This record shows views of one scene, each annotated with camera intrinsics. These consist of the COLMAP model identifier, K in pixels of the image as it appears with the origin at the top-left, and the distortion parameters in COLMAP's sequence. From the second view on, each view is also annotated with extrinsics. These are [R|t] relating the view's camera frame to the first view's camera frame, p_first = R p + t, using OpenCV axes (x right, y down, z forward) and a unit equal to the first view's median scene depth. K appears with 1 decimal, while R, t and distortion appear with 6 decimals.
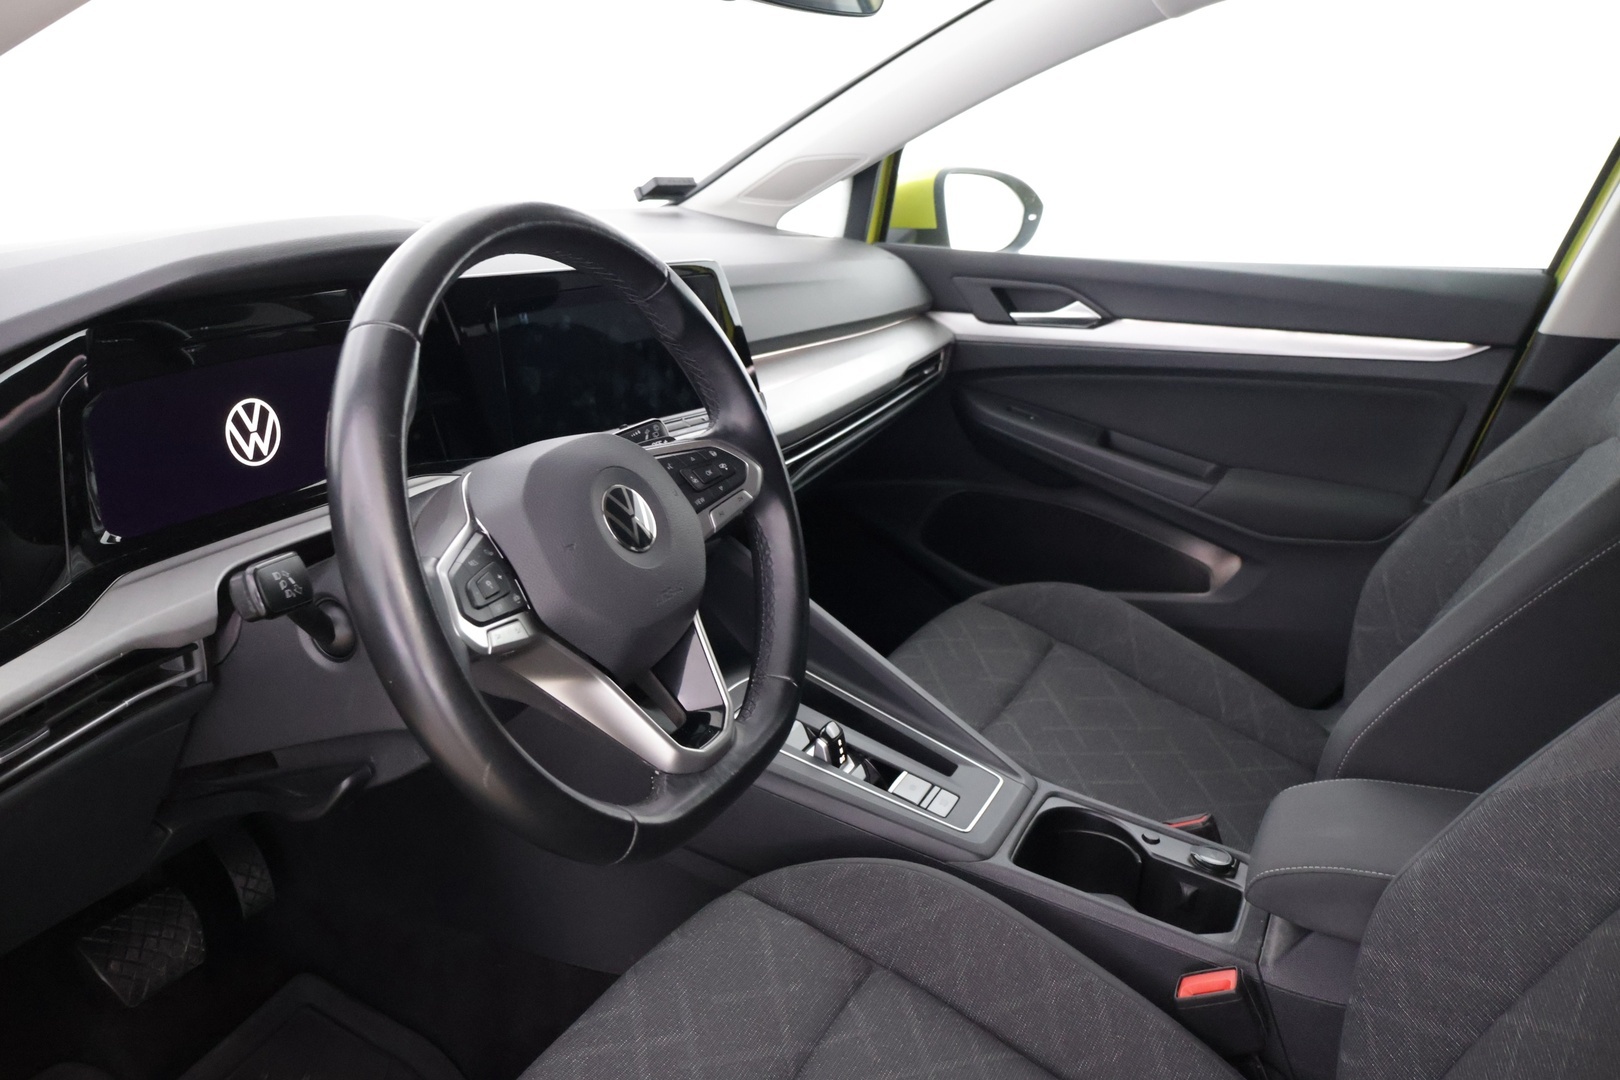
lens RADIAL K [[1335.1, 0, 807.5], [0, 1335.1, 530.3], [0, 0, 1]] dist [-0.008212, 0.000186]
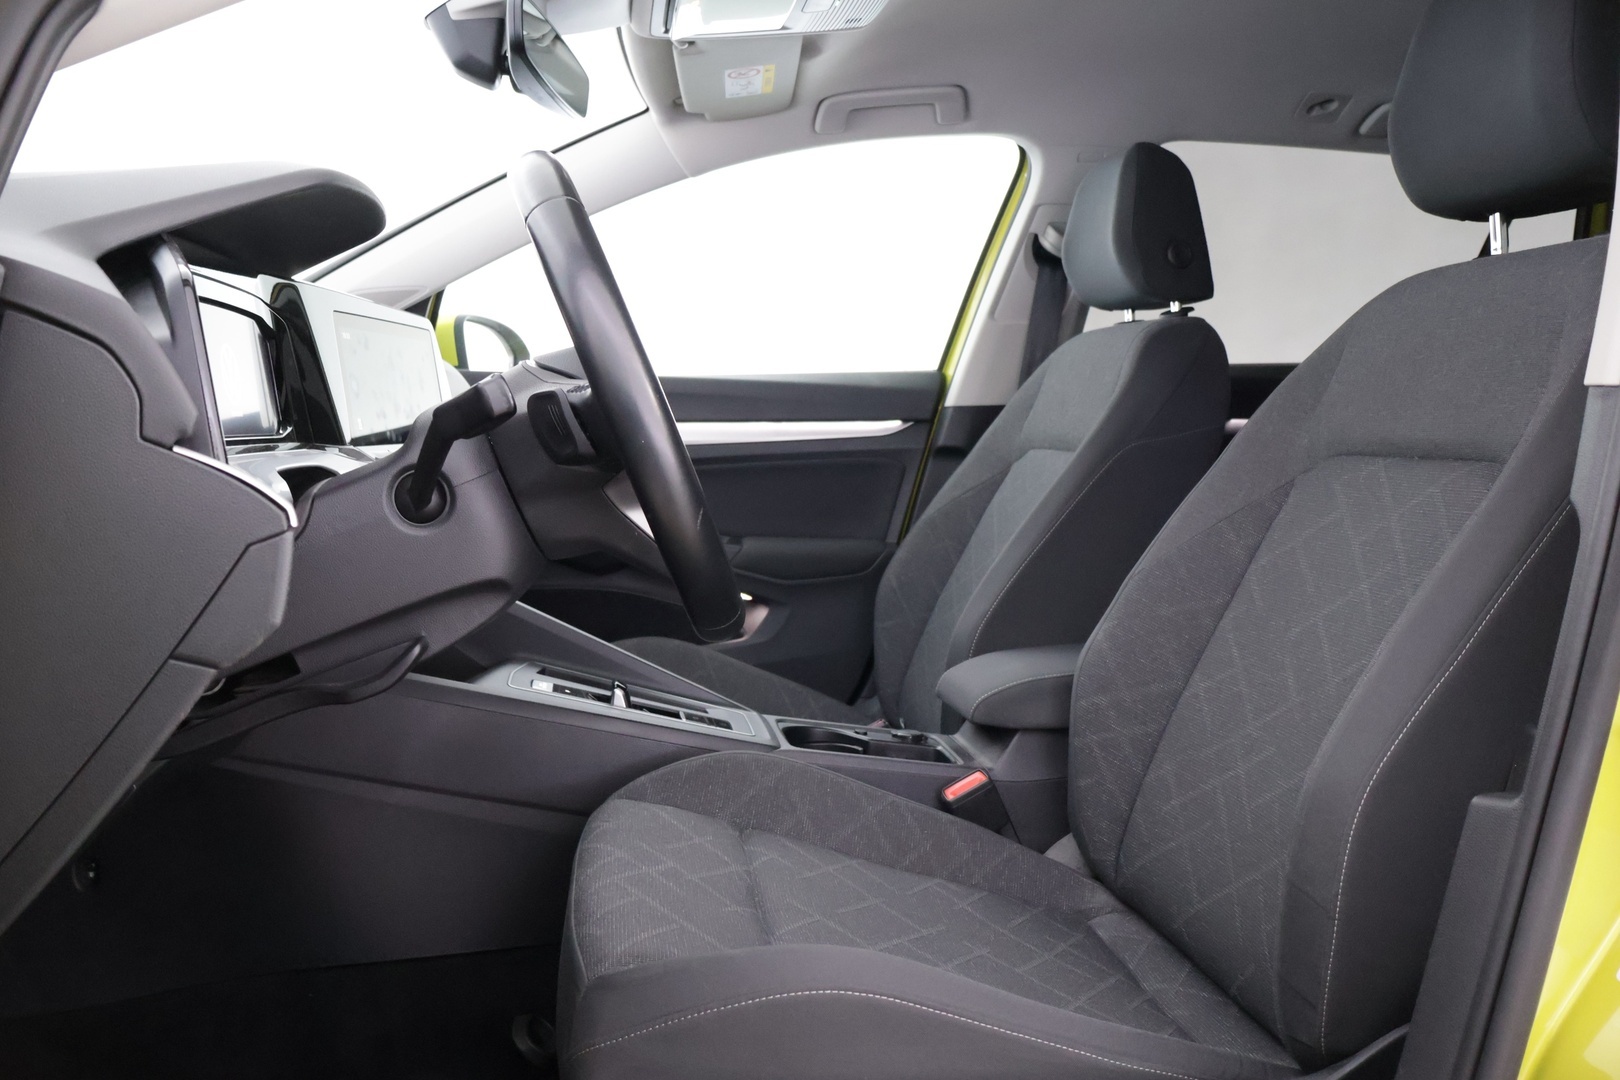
lens RADIAL K [[1320.7, 0, 803.8], [0, 1320.7, 536.4], [0, 0, 1]] dist [-0.005568, 0.039007]
pose [[0.832828, -0.064759, 0.549731, -0.364930], [0.175584, 0.972751, -0.151415, 0.173629], [-0.524946, 0.222627, 0.821504, -0.052336]]
